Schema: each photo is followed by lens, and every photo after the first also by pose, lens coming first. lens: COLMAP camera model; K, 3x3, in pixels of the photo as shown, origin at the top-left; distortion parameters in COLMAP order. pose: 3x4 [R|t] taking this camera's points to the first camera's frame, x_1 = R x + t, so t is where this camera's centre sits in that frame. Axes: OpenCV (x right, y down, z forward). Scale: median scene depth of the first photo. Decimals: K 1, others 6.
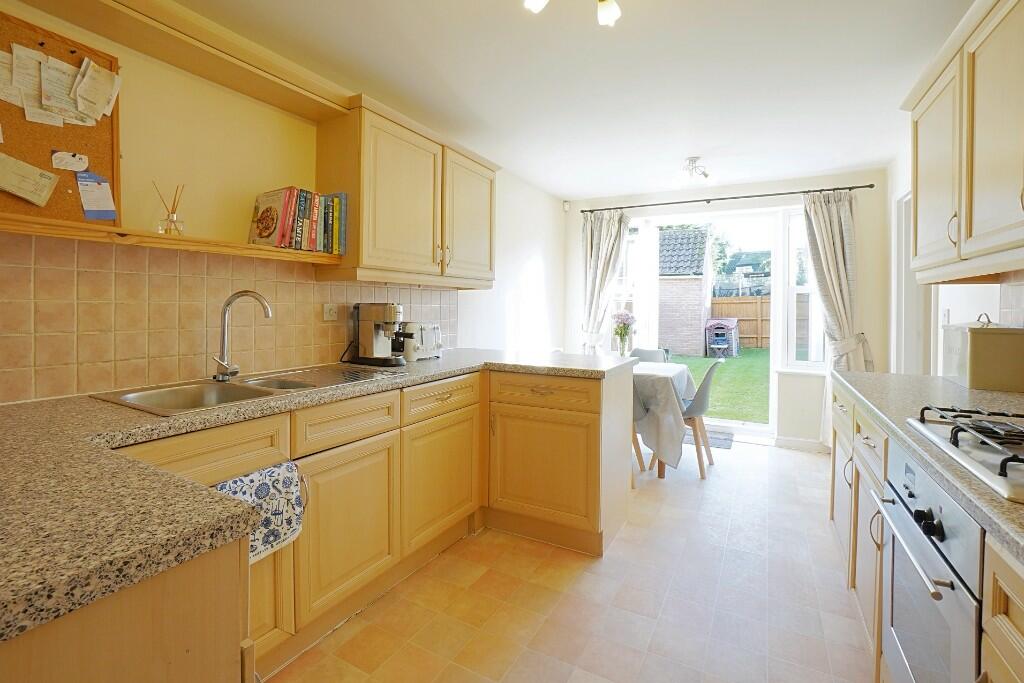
lens RADIAL K [[476.9, 0, 513.6], [0, 476.9, 313.7], [0, 0, 1]] dist [-0.056672, 0.020811]
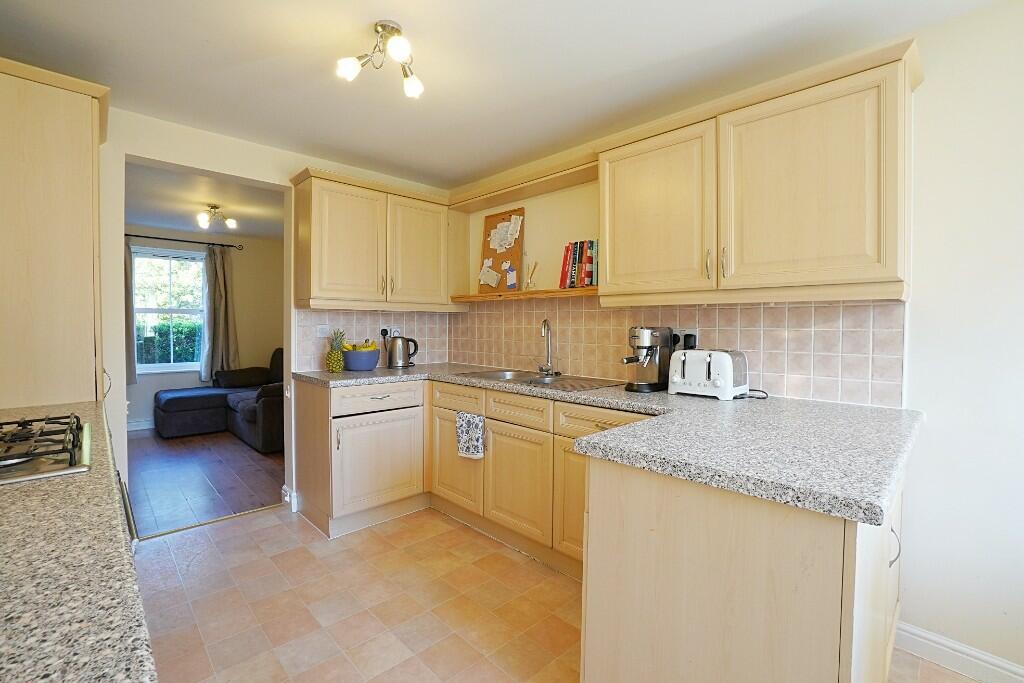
lens RADIAL K [[450.9, 0, 486.9], [0, 450.9, 333.8], [0, 0, 1]] dist [-0.051692, 0.015221]
pose [[-0.337399, 0.016304, -0.941221, 1.089323], [-0.014224, 0.999648, 0.022415, -0.037138], [0.941254, 0.020951, -0.337048, 1.551006]]
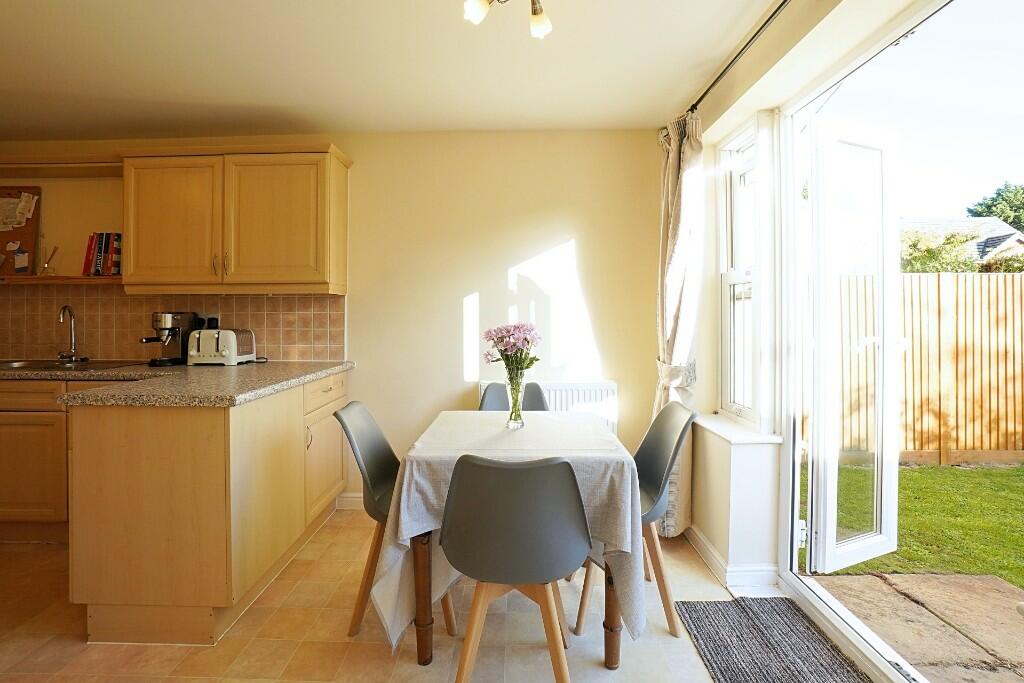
lens RADIAL K [[476.9, 0, 513.6], [0, 476.9, 313.7], [0, 0, 1]] dist [-0.056672, 0.020811]
pose [[0.462201, -0.004064, -0.886766, 1.772185], [-0.005927, 0.999953, -0.007672, -0.021965], [0.886755, 0.008802, 0.462156, 1.899845]]
